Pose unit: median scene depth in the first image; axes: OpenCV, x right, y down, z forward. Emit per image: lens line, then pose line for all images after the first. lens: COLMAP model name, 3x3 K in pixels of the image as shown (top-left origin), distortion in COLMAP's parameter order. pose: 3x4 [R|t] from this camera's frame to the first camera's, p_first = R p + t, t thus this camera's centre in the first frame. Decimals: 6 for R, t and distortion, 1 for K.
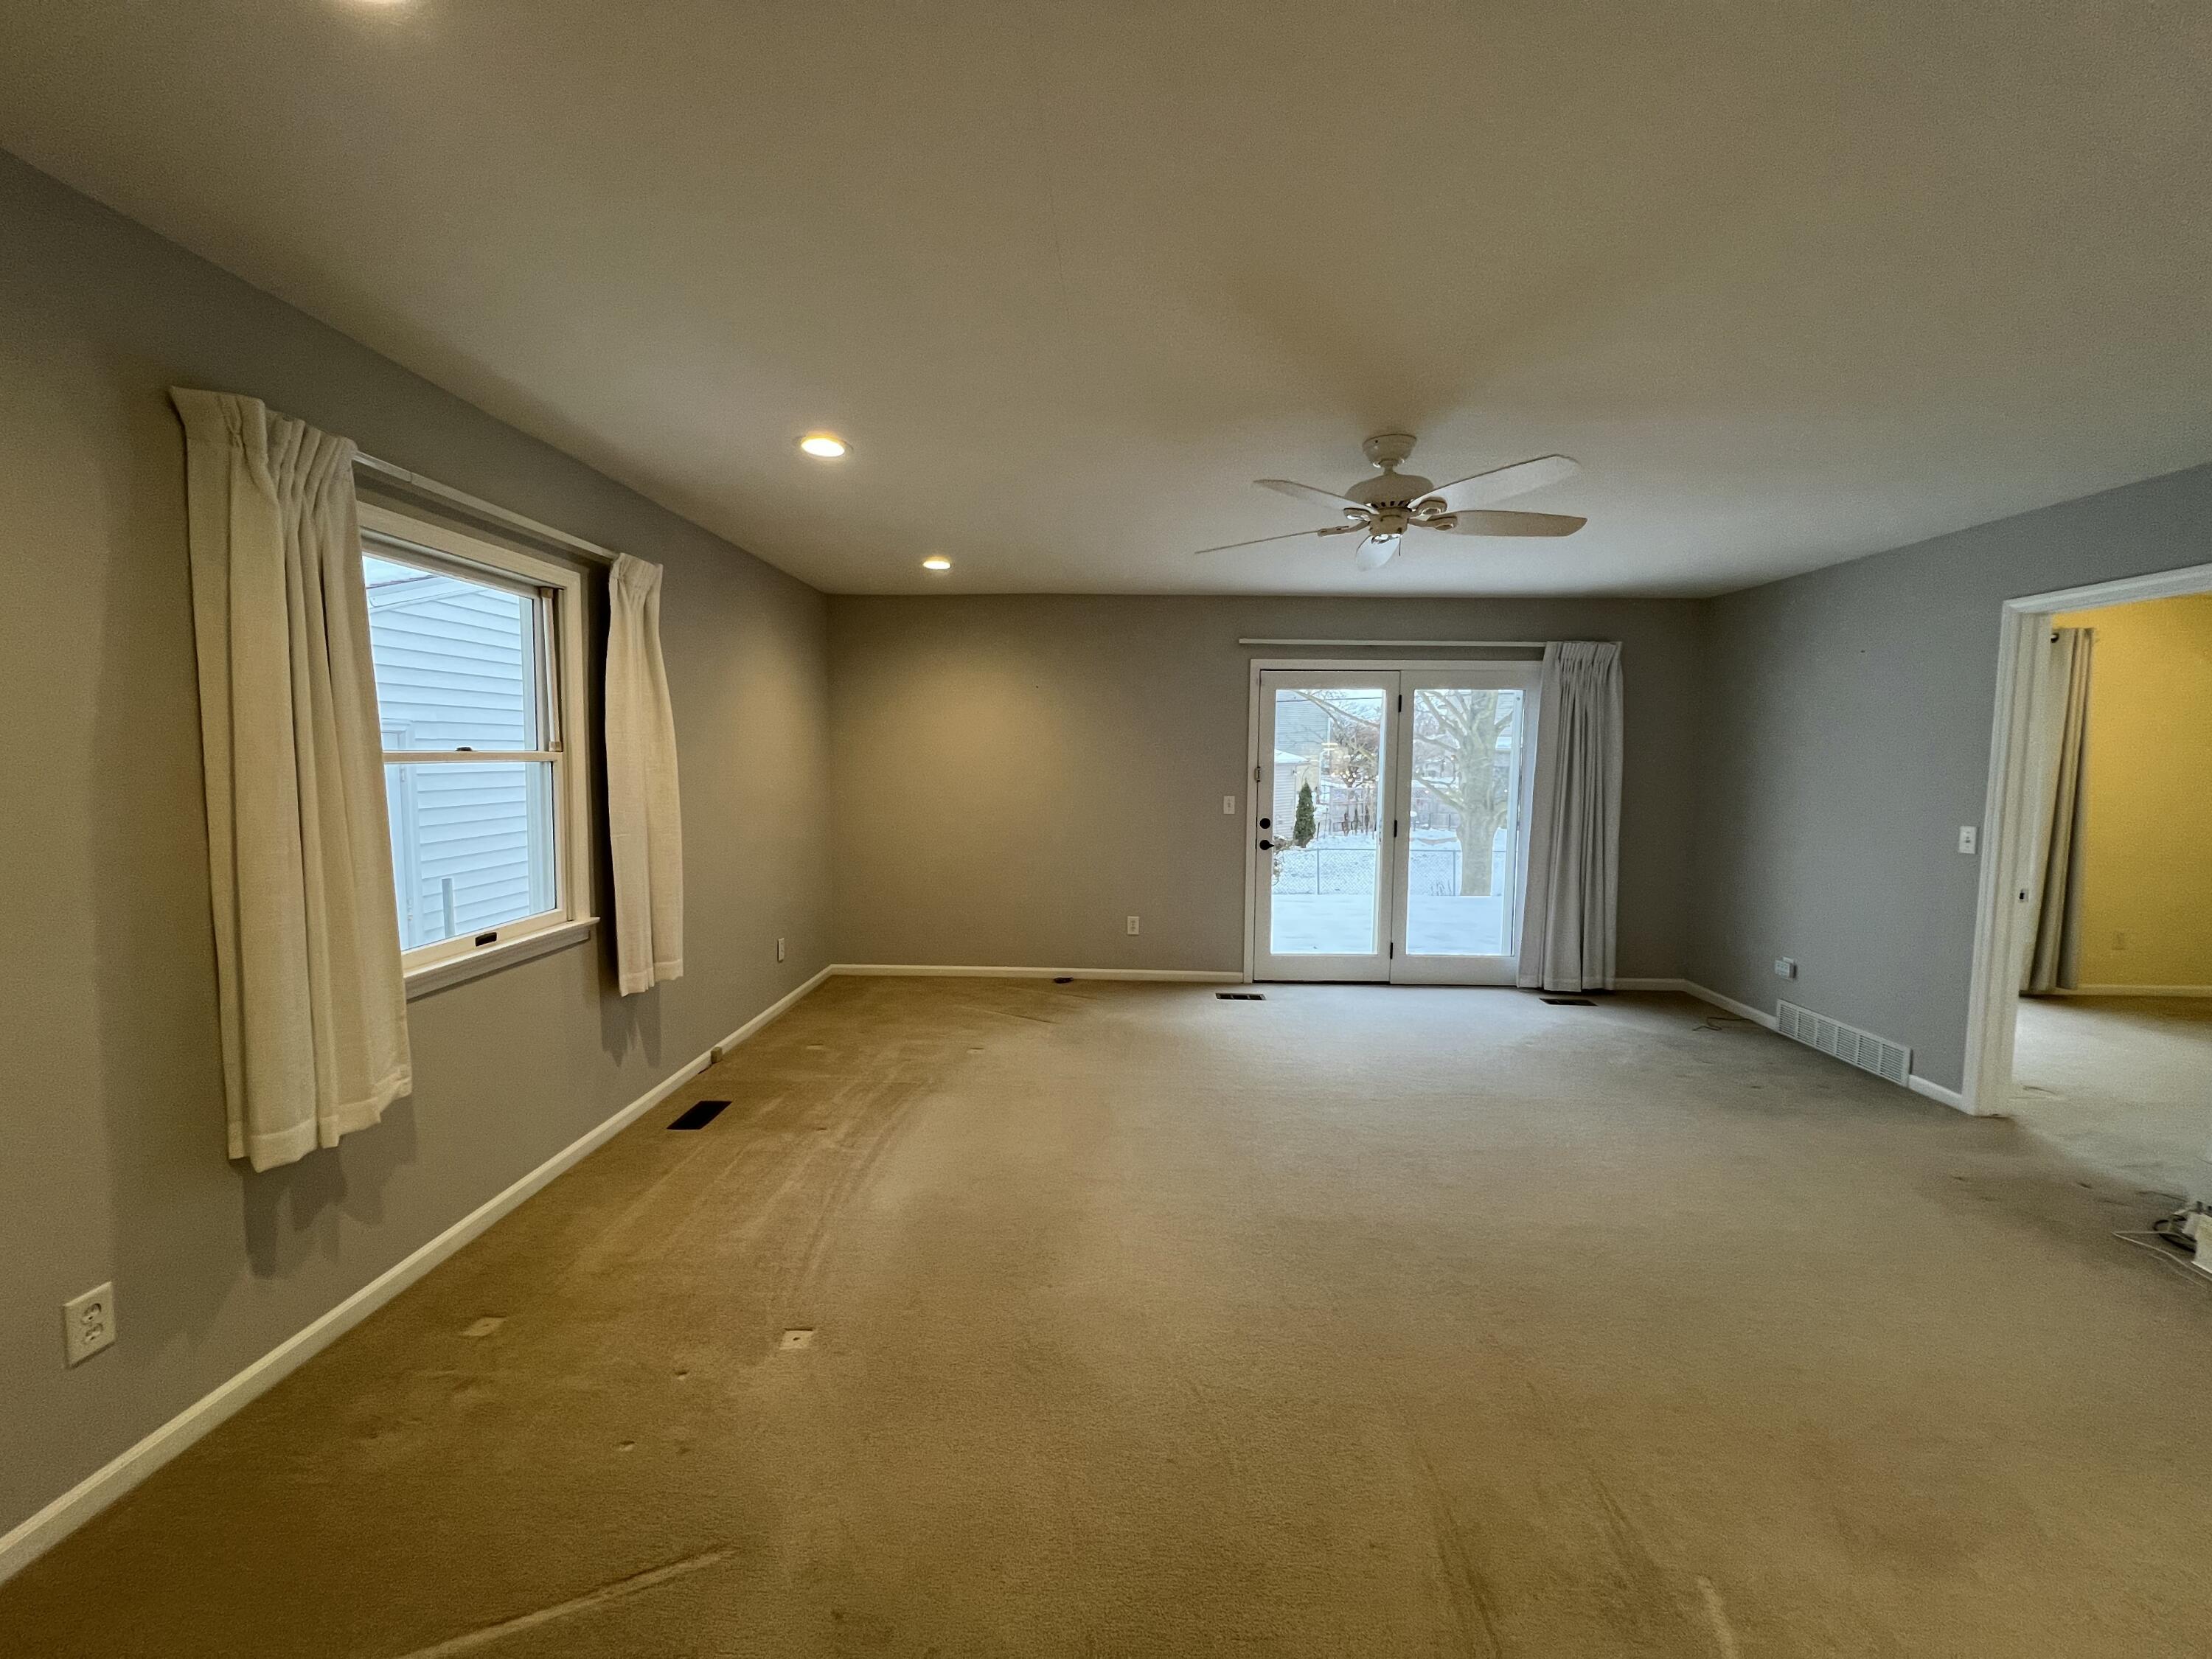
lens RADIAL K [[889.9, 0, 1106.0], [0, 889.9, 829.5], [0, 0, 1]] dist [-0.000145, -0.000010]
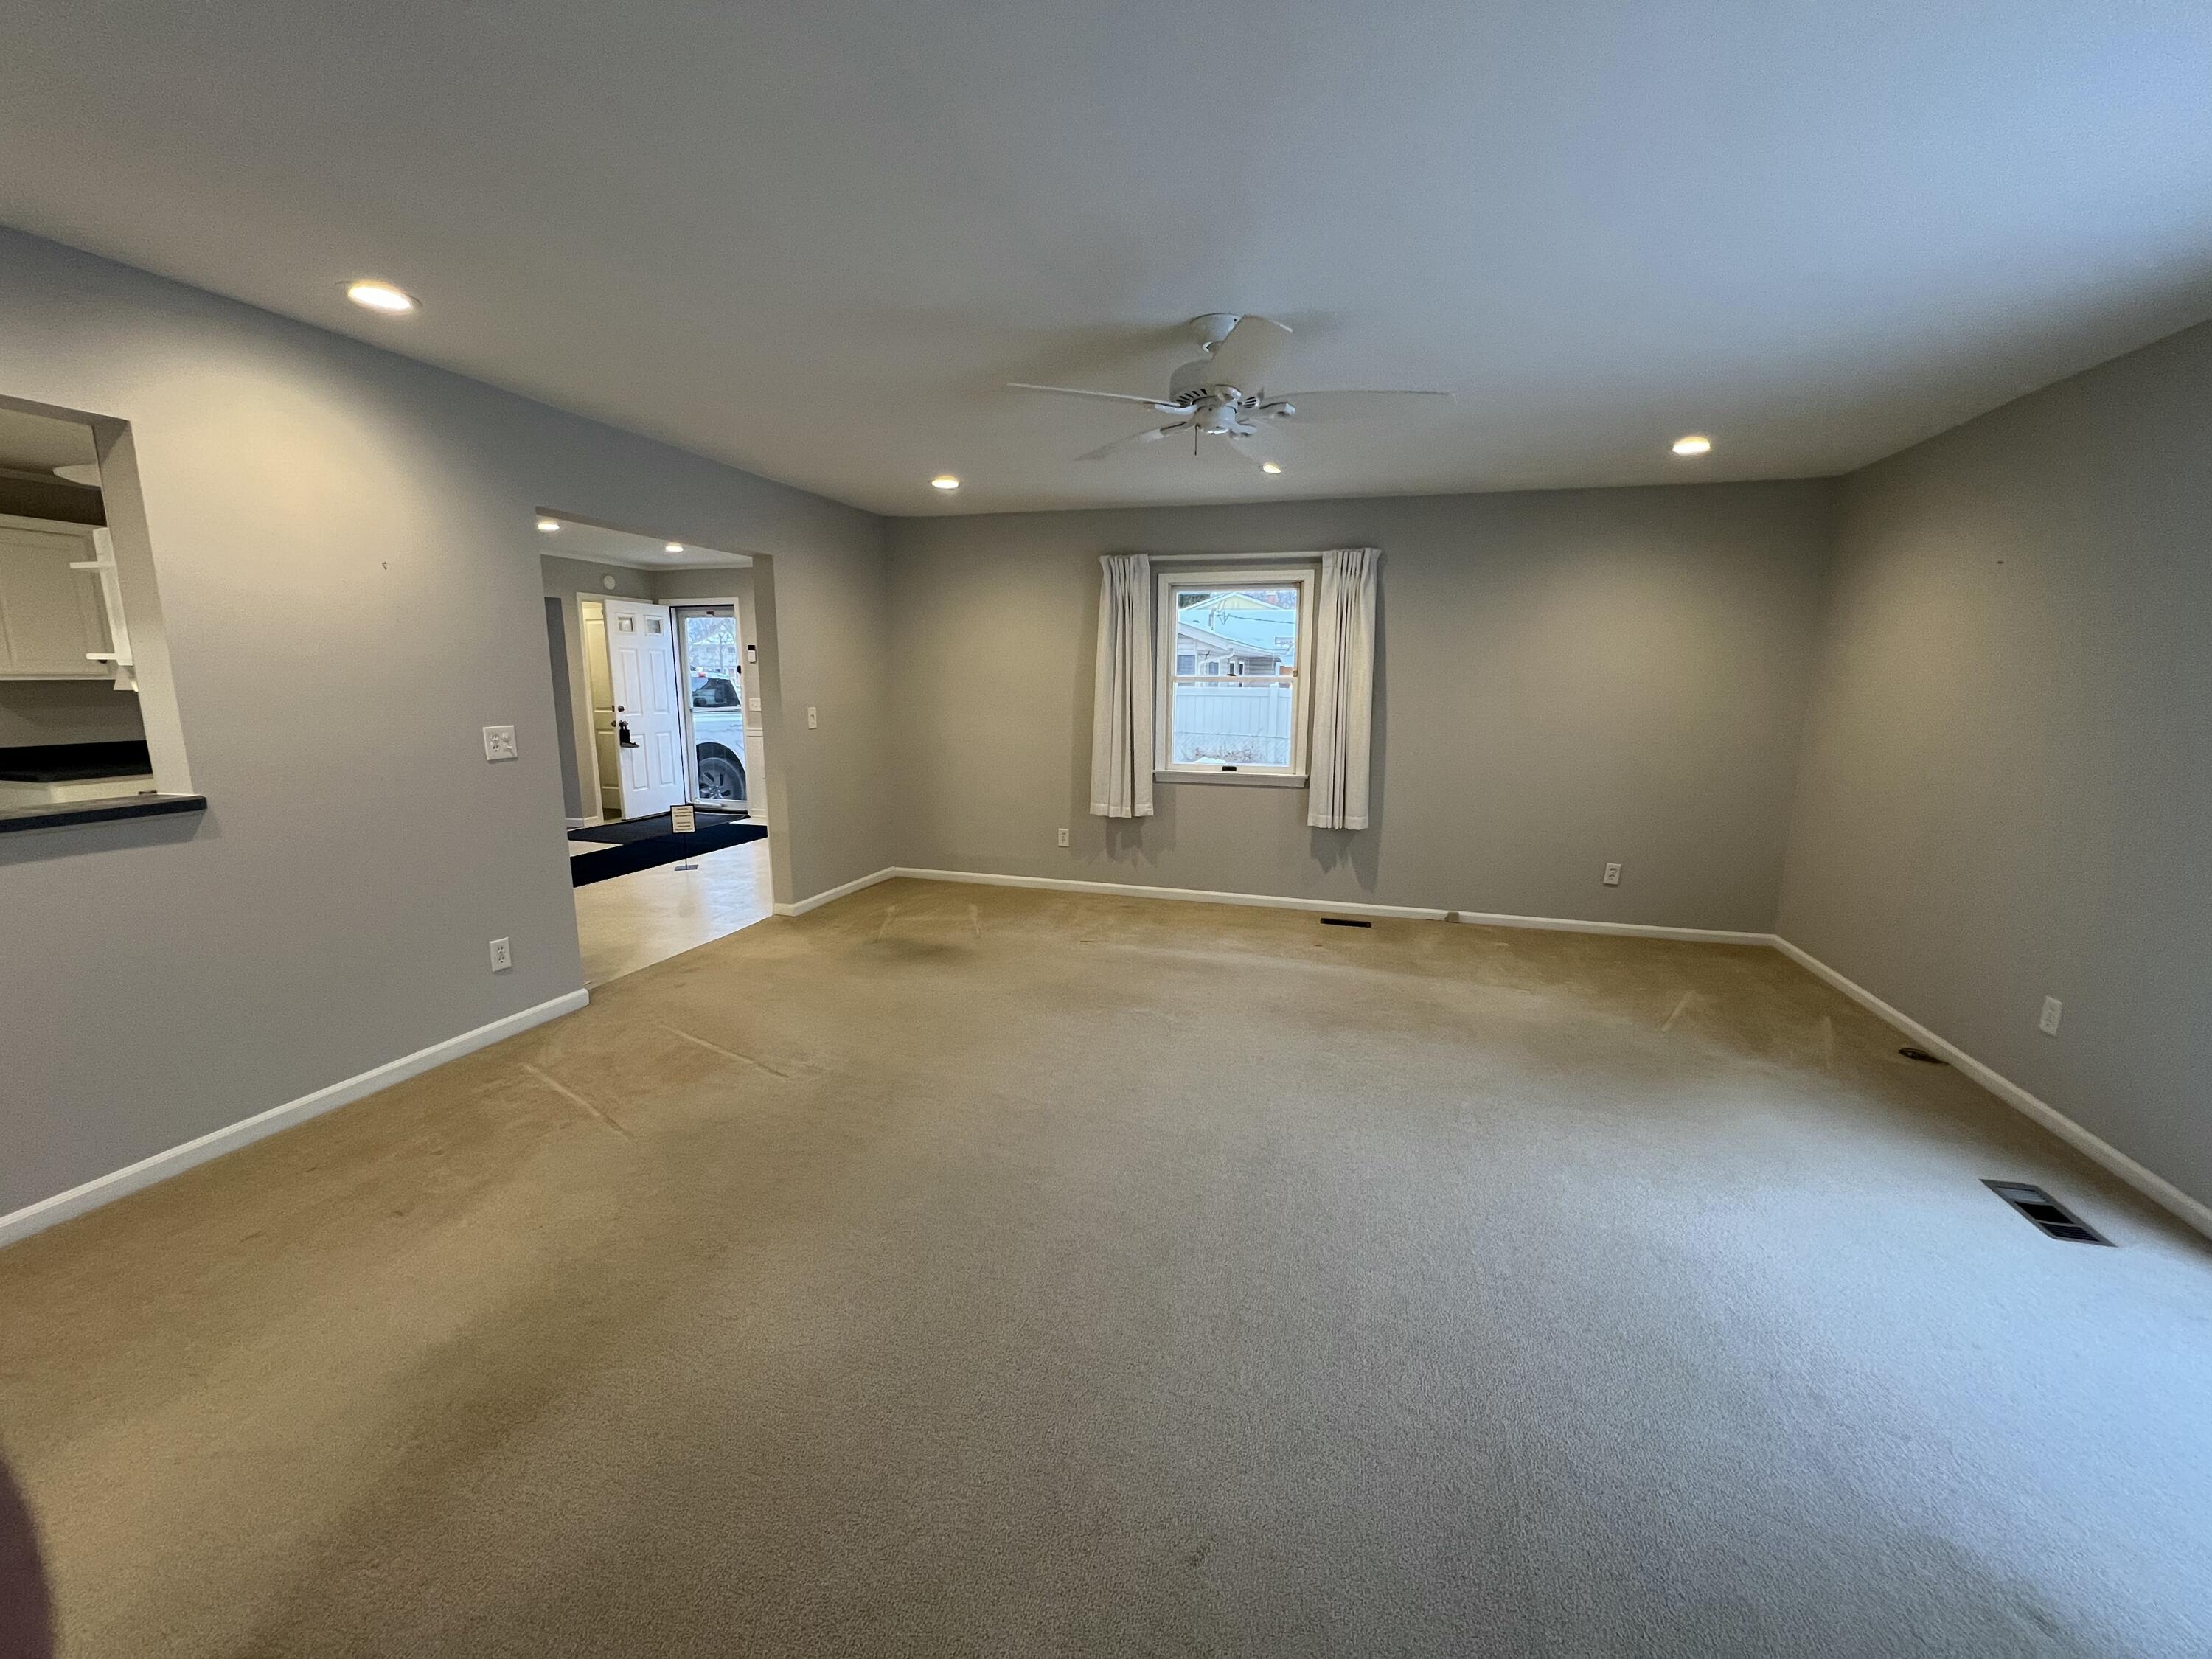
lens RADIAL K [[888.4, 0, 1106.0], [0, 888.4, 829.5], [0, 0, 1]] dist [-0.000046, -0.000022]
pose [[-0.236575, 0.159363, -0.958455, 1.215271], [-0.094444, 0.978014, 0.185926, -0.081484], [0.967012, 0.134506, -0.216323, 1.072157]]
